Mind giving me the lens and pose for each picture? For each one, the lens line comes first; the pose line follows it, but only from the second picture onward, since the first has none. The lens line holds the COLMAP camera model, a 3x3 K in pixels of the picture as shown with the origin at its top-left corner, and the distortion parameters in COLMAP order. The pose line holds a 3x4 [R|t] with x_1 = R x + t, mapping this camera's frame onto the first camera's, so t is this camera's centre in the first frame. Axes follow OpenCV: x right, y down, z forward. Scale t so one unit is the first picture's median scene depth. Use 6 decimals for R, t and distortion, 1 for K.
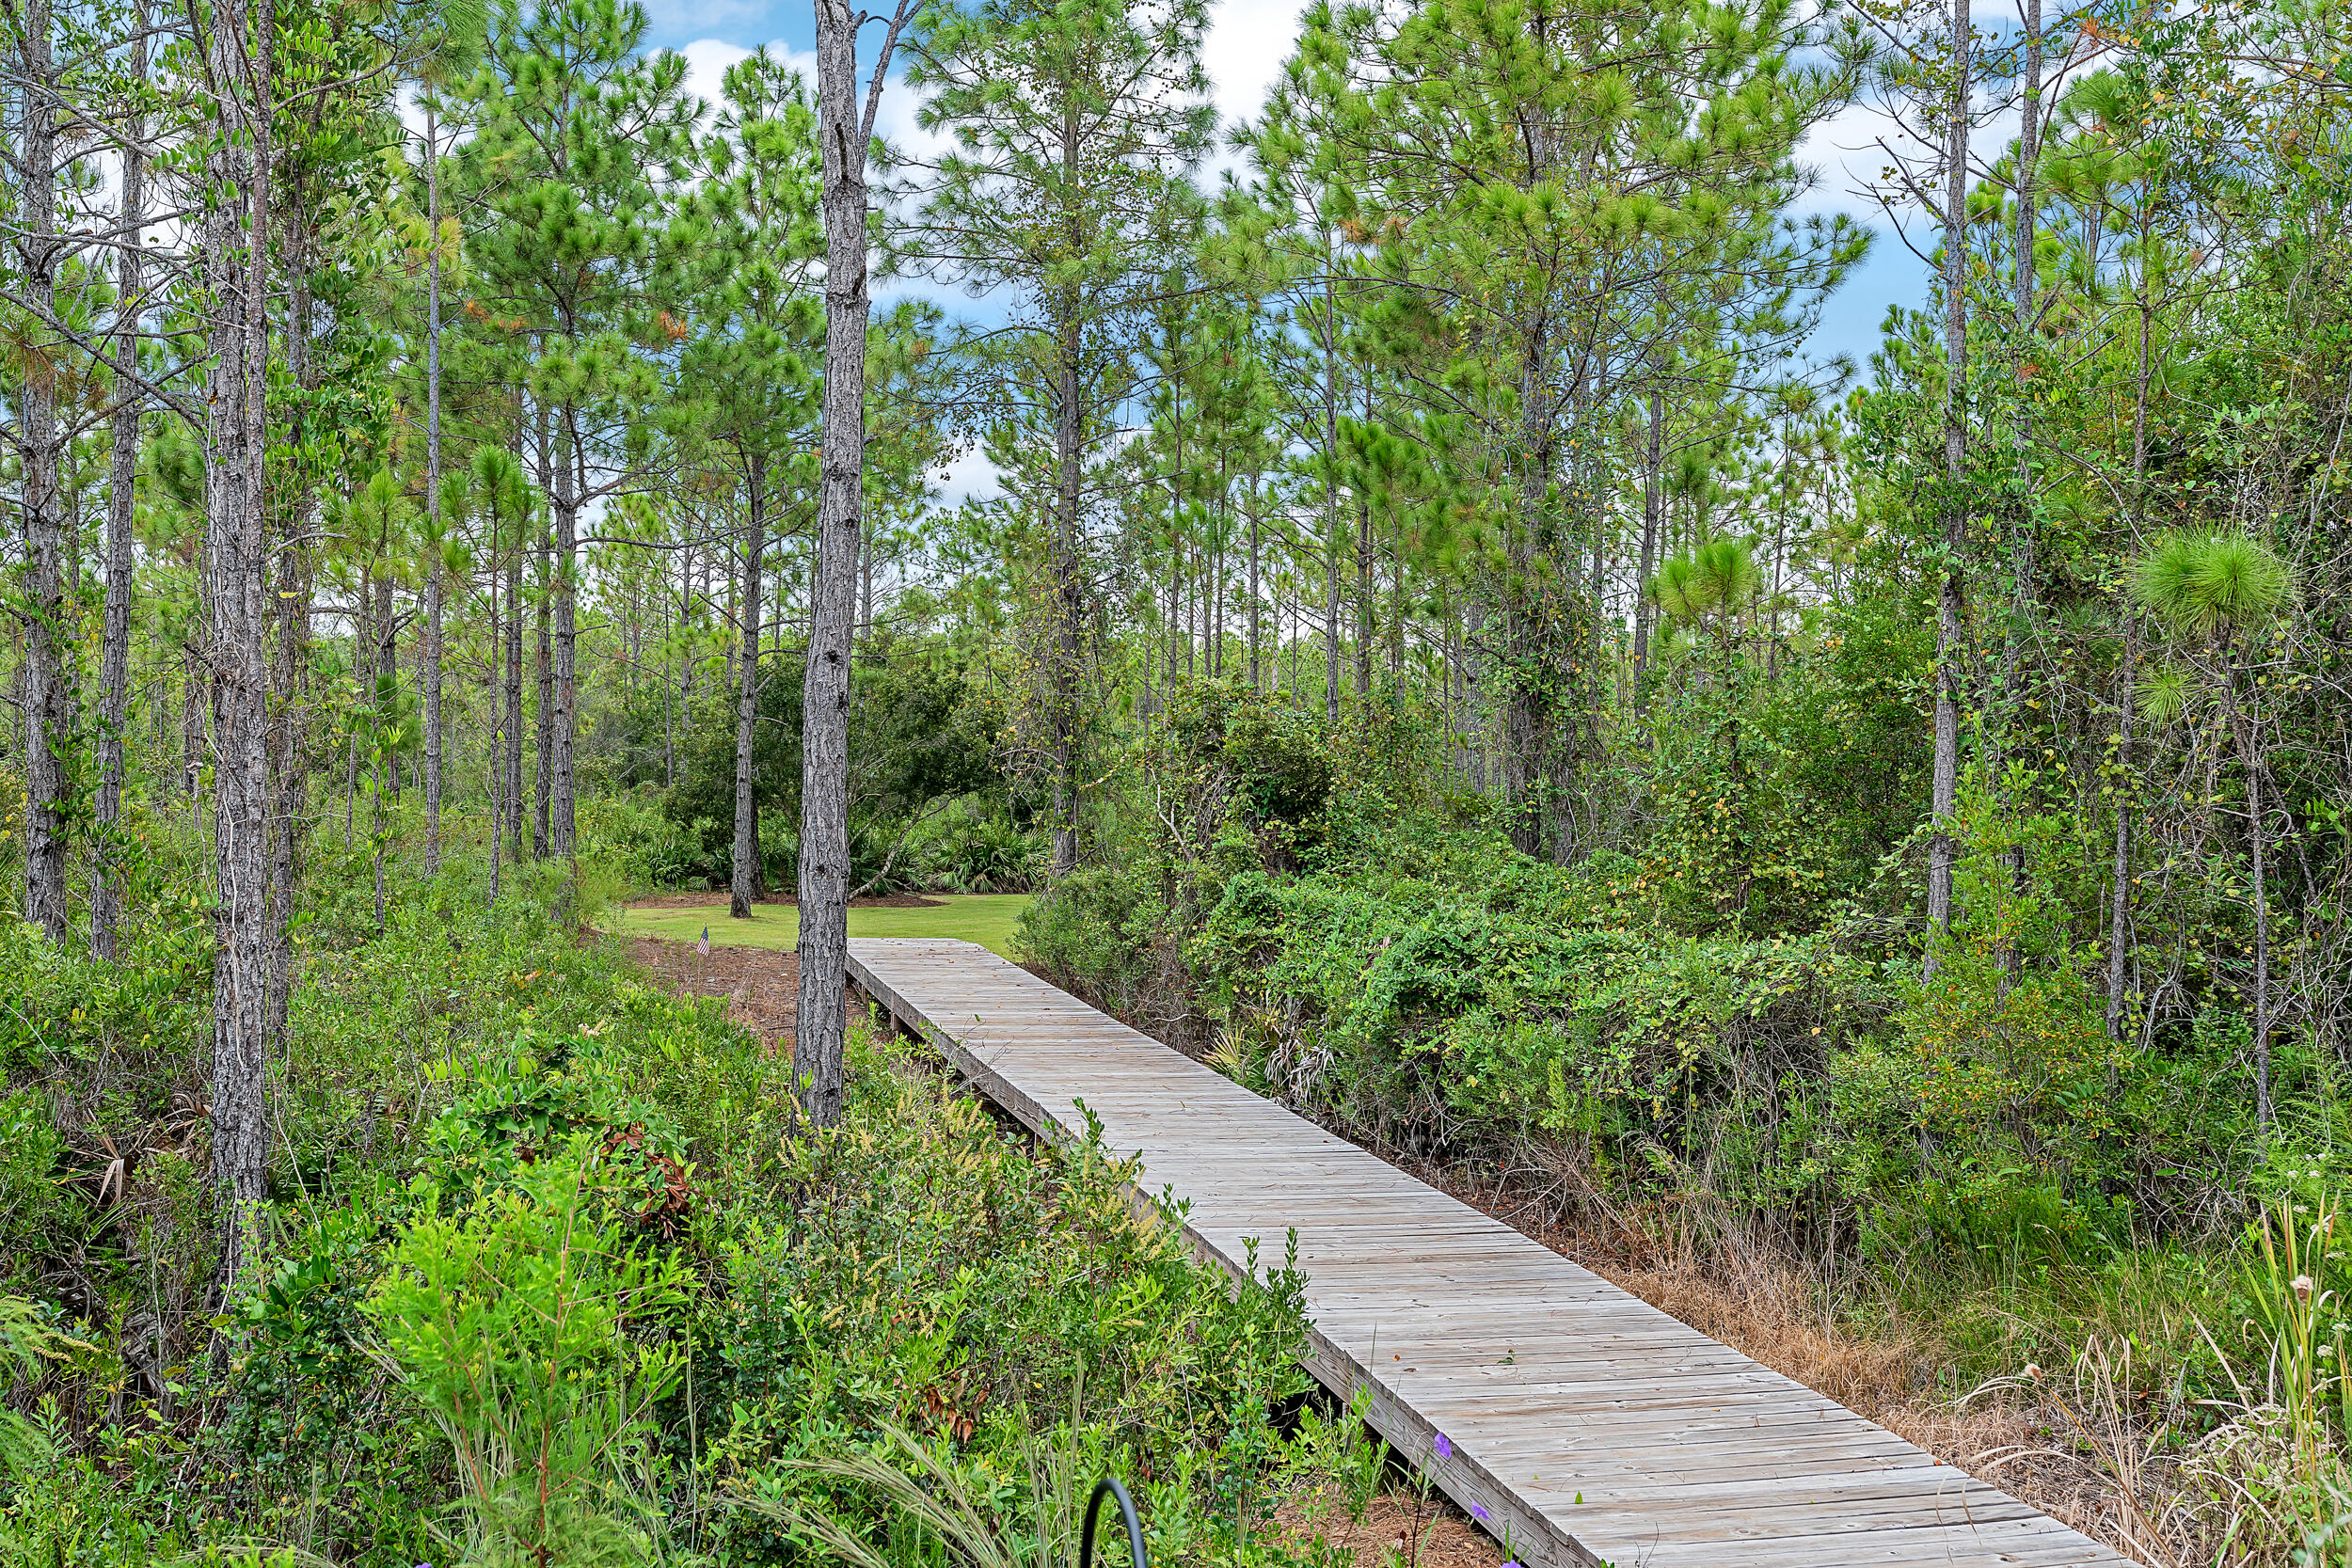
lens RADIAL K [[2296.7, 0, 1179.4], [0, 2296.7, 793.1], [0, 0, 1]] dist [0.034242, 0.000000]
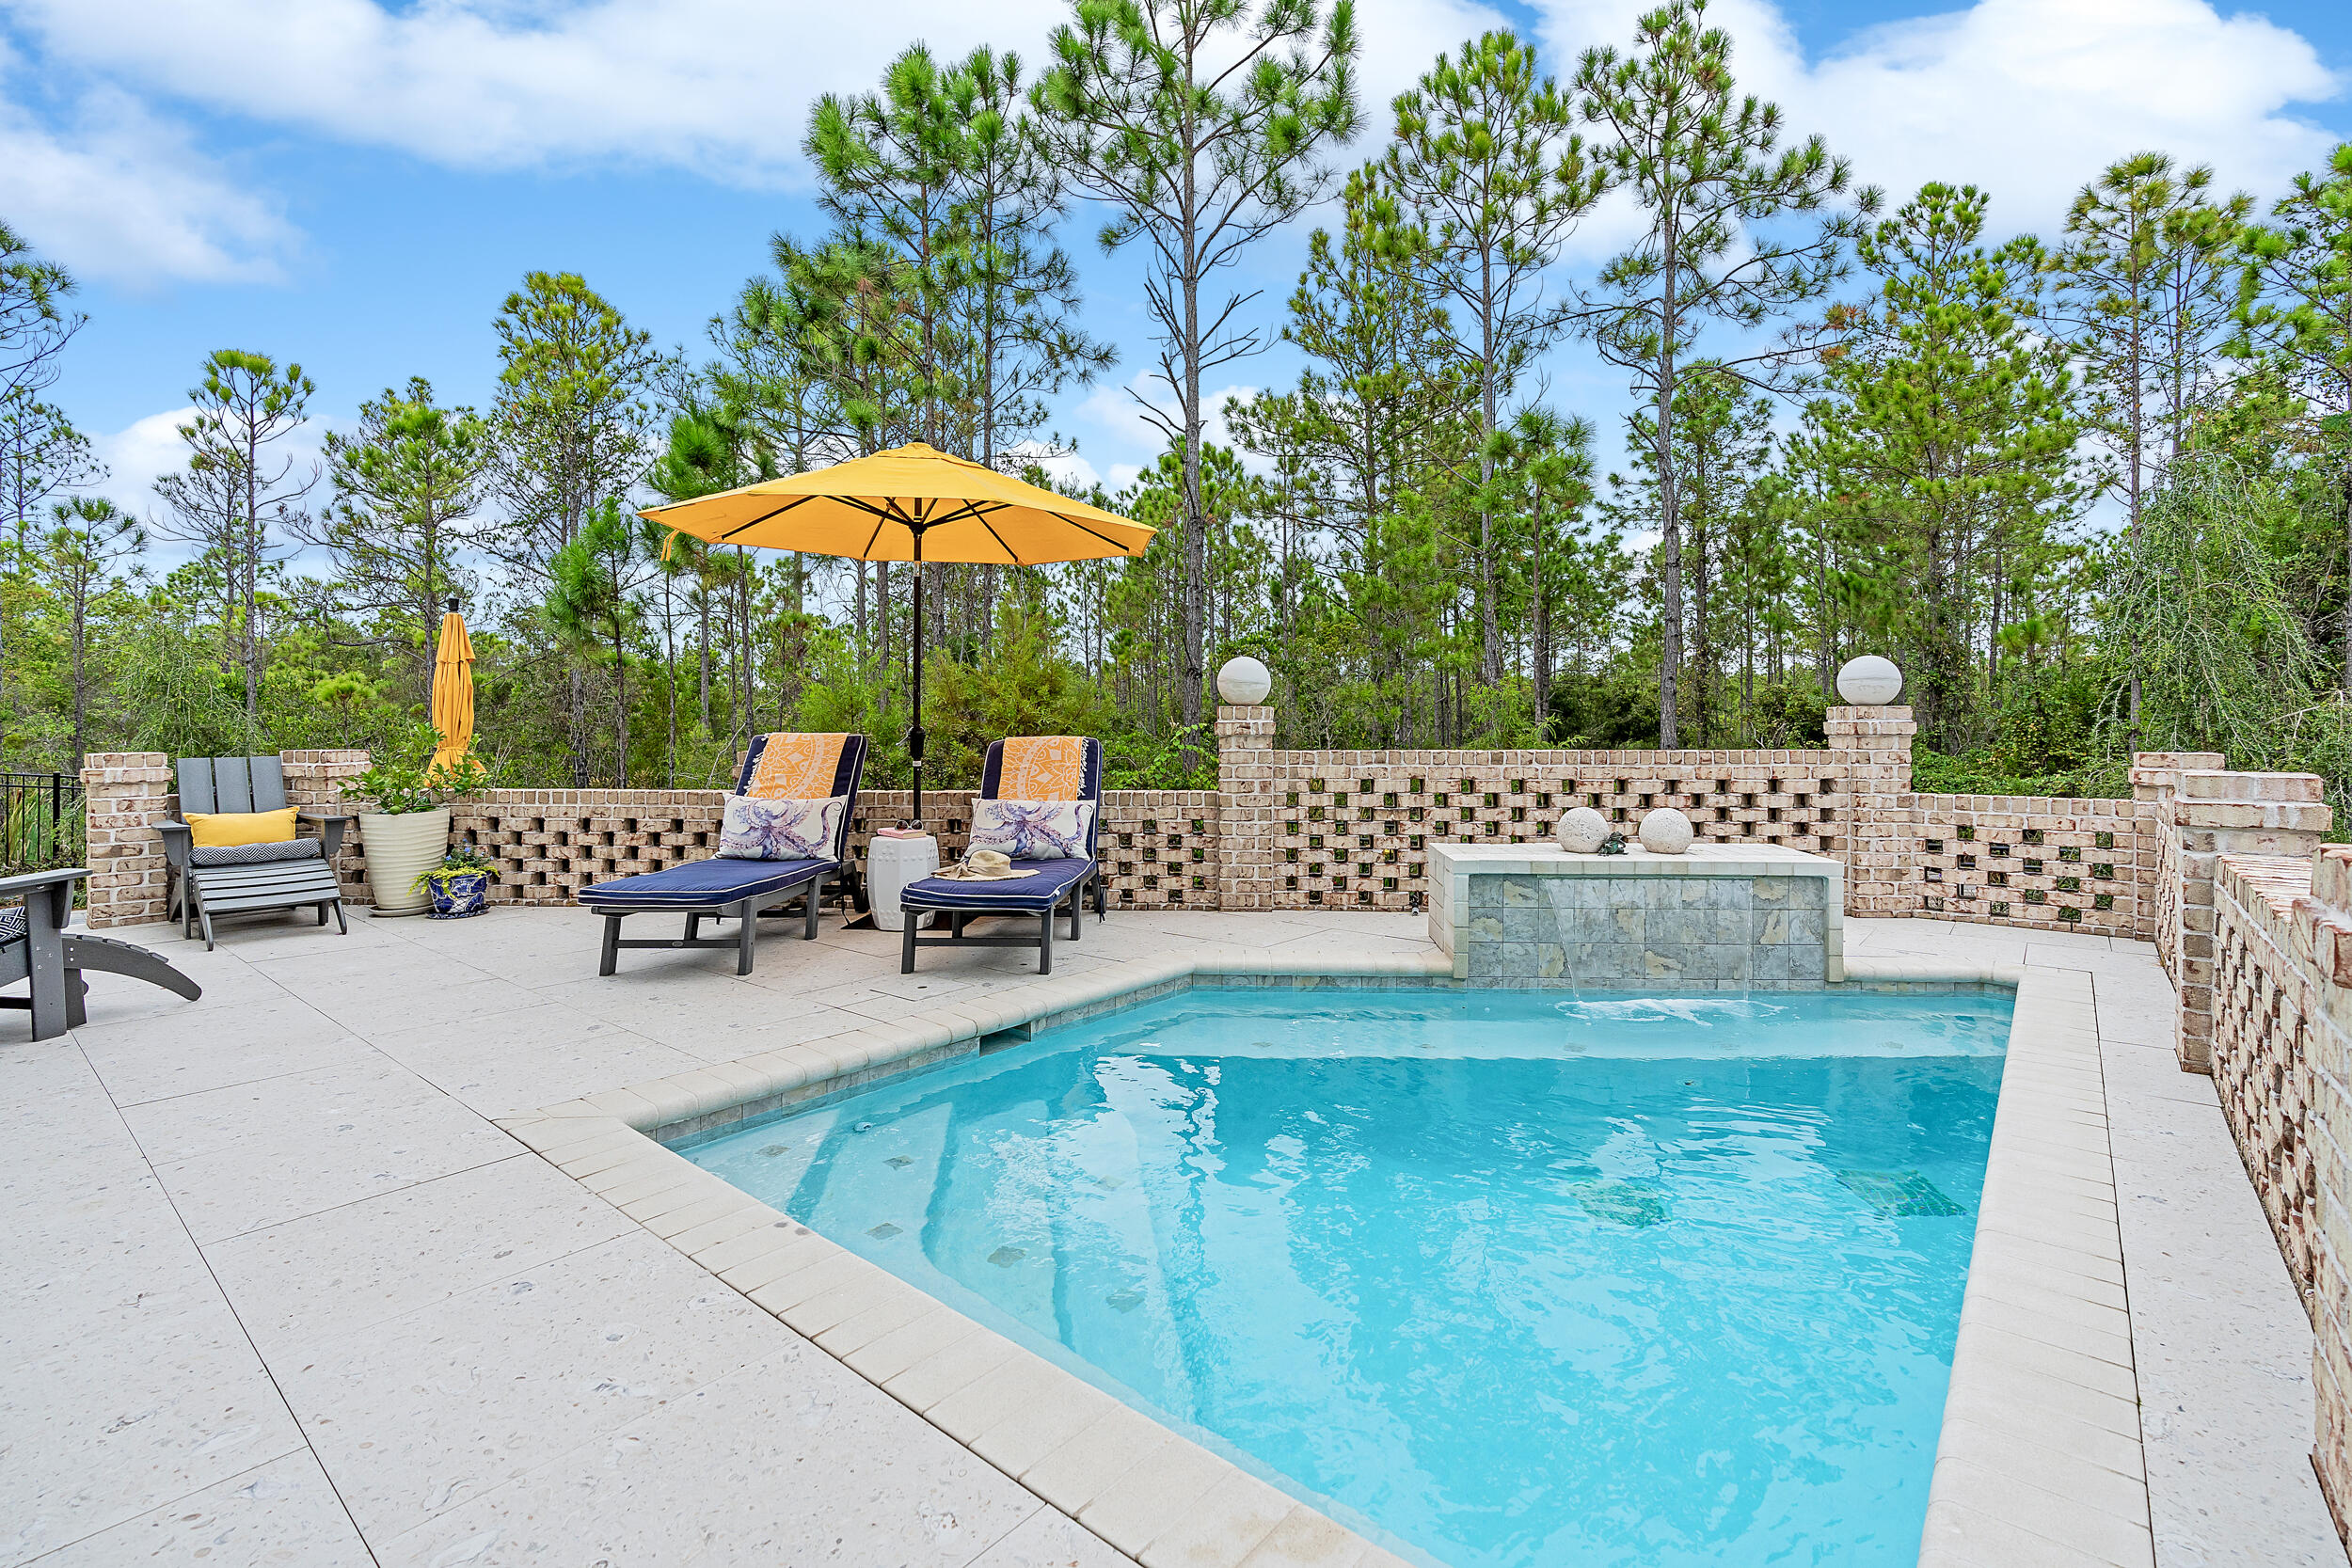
lens RADIAL K [[1070.3, 0, 1156.6], [0, 1070.3, 761.3], [0, 0, 1]] dist [-0.006899, -0.000514]
pose [[0.891767, -0.008610, -0.452413, -0.058053], [0.011010, 0.999936, 0.002671, 0.020254], [0.452361, -0.007363, 0.891804, -0.301396]]
